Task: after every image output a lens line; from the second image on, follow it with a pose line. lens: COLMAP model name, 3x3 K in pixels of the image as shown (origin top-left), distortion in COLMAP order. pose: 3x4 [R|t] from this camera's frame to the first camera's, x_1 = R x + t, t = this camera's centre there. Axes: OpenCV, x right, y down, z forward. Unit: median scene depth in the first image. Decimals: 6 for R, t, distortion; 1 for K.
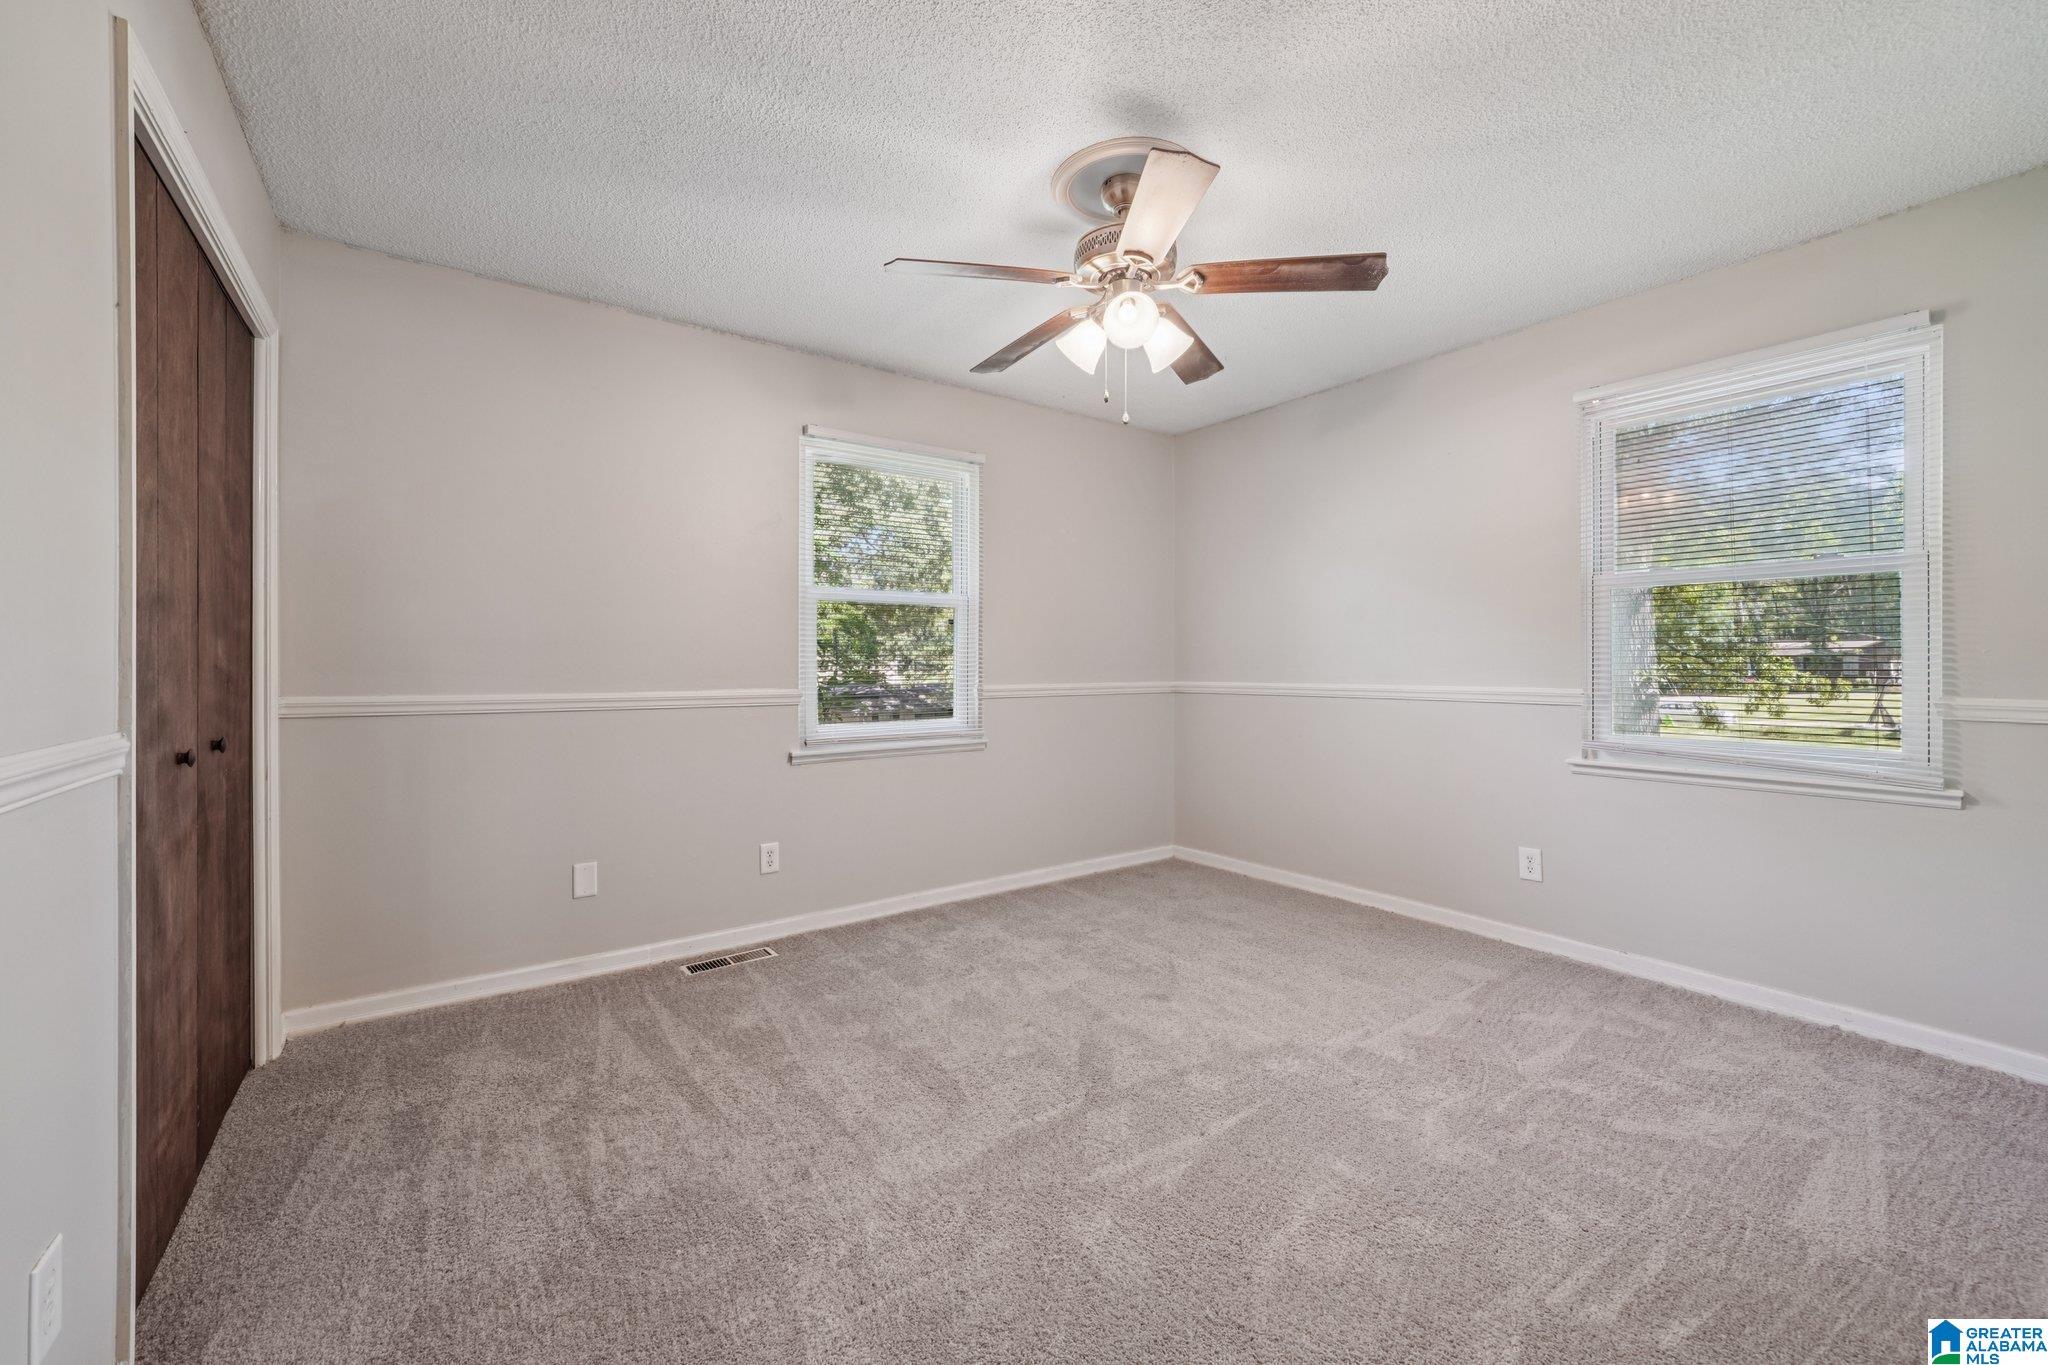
lens RADIAL K [[801.5, 0, 1016.4], [0, 801.5, 669.8], [0, 0, 1]] dist [-0.001940, 0.001837]
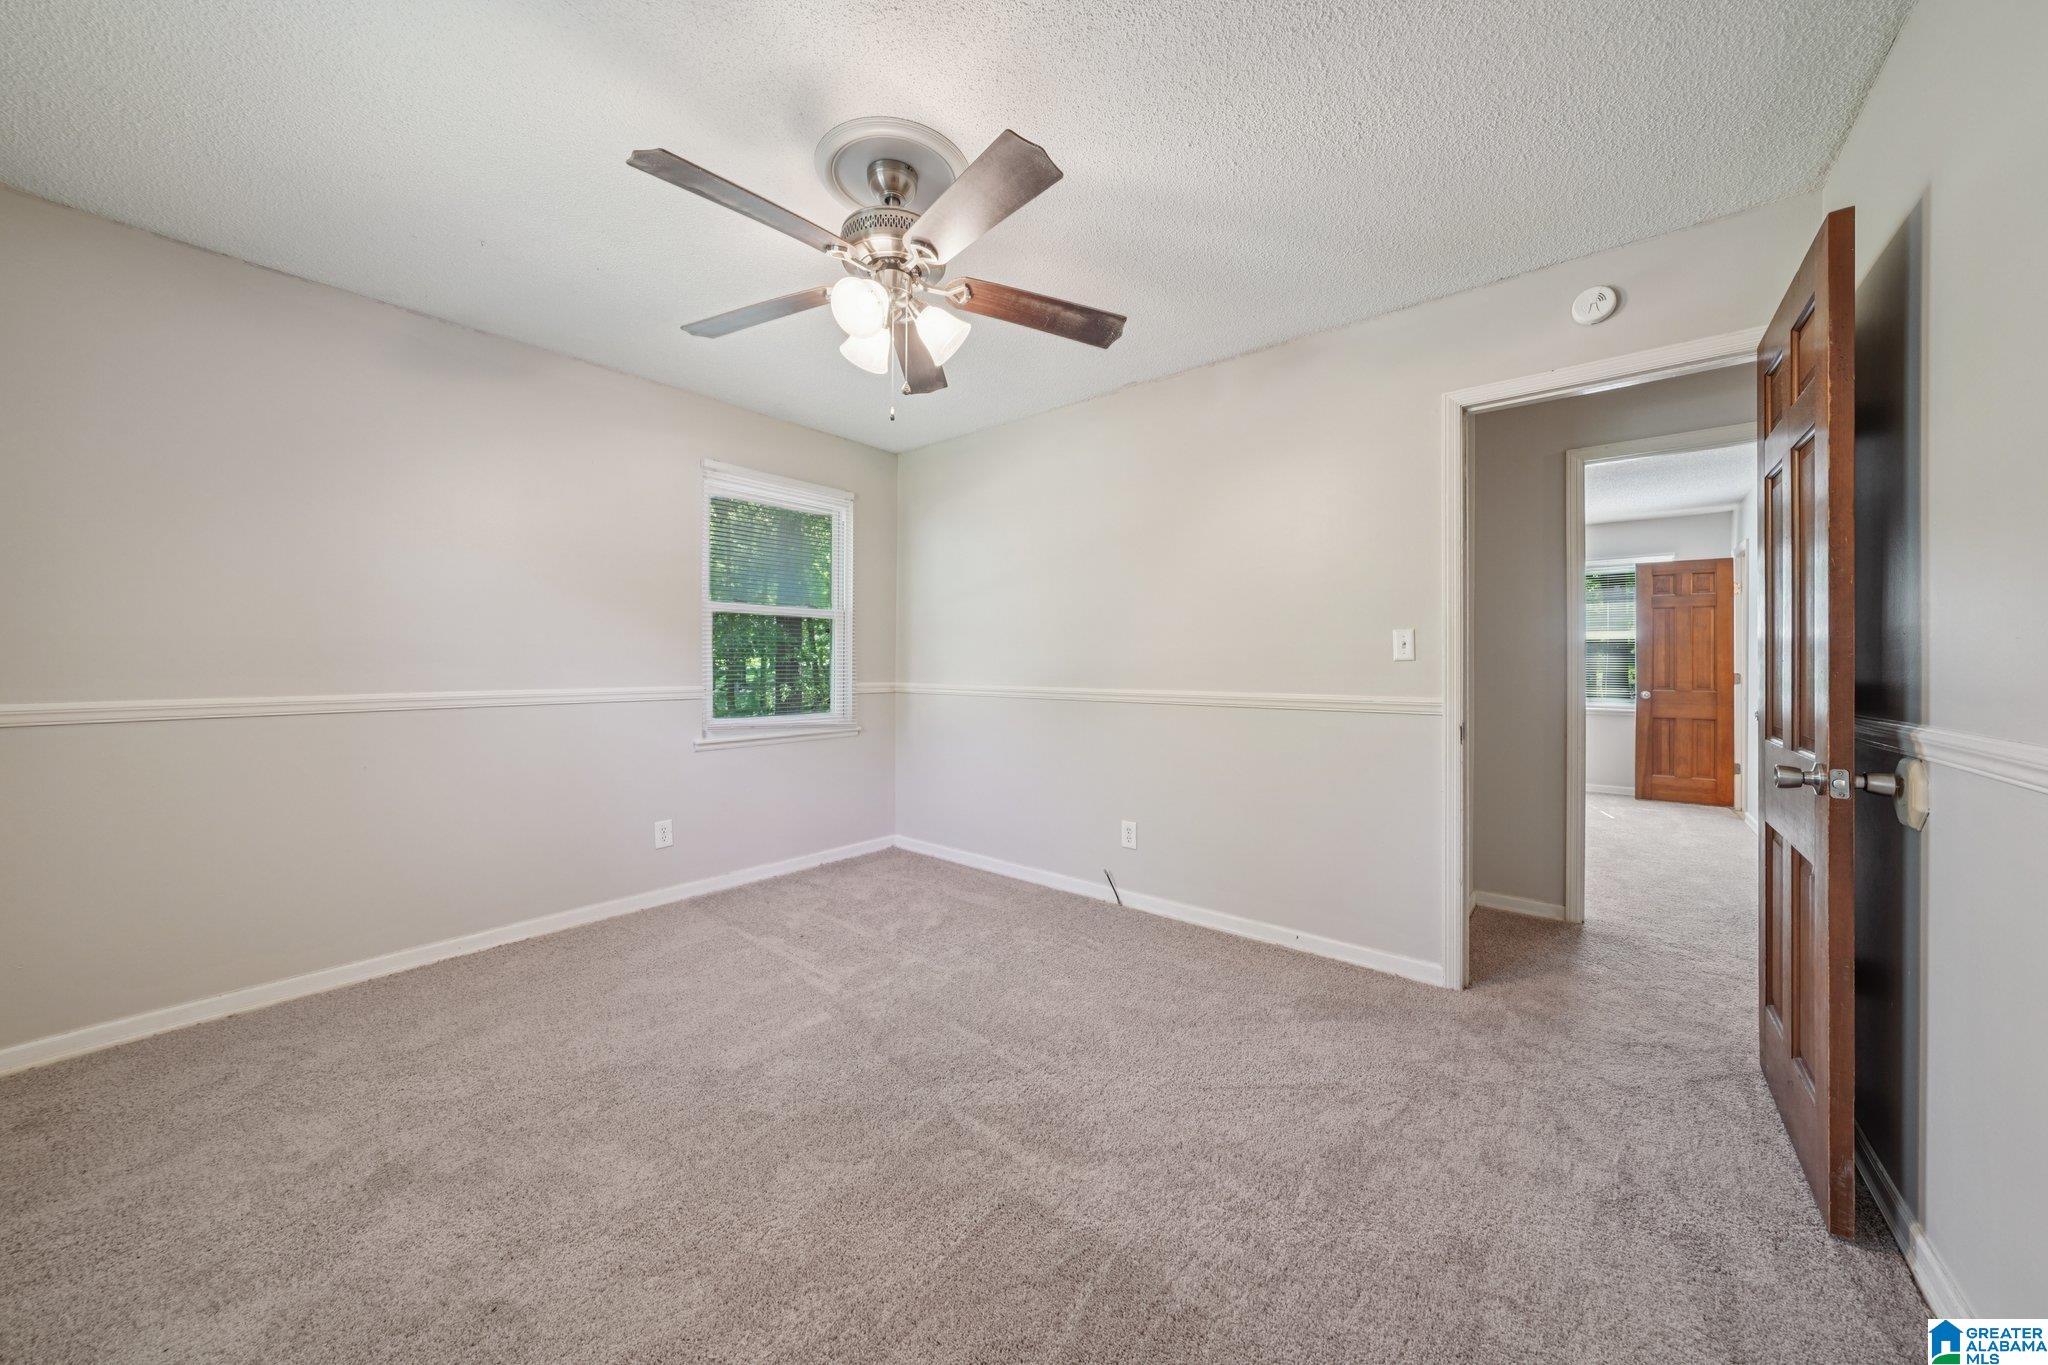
lens RADIAL K [[708.7, 0, 1015.3], [0, 708.7, 670.9], [0, 0, 1]] dist [-0.017973, 0.000136]
pose [[-0.257490, -0.003957, 0.966273, -0.640471], [0.007842, 0.999950, 0.006184, -0.003588], [-0.966249, 0.009170, -0.257446, 0.961672]]
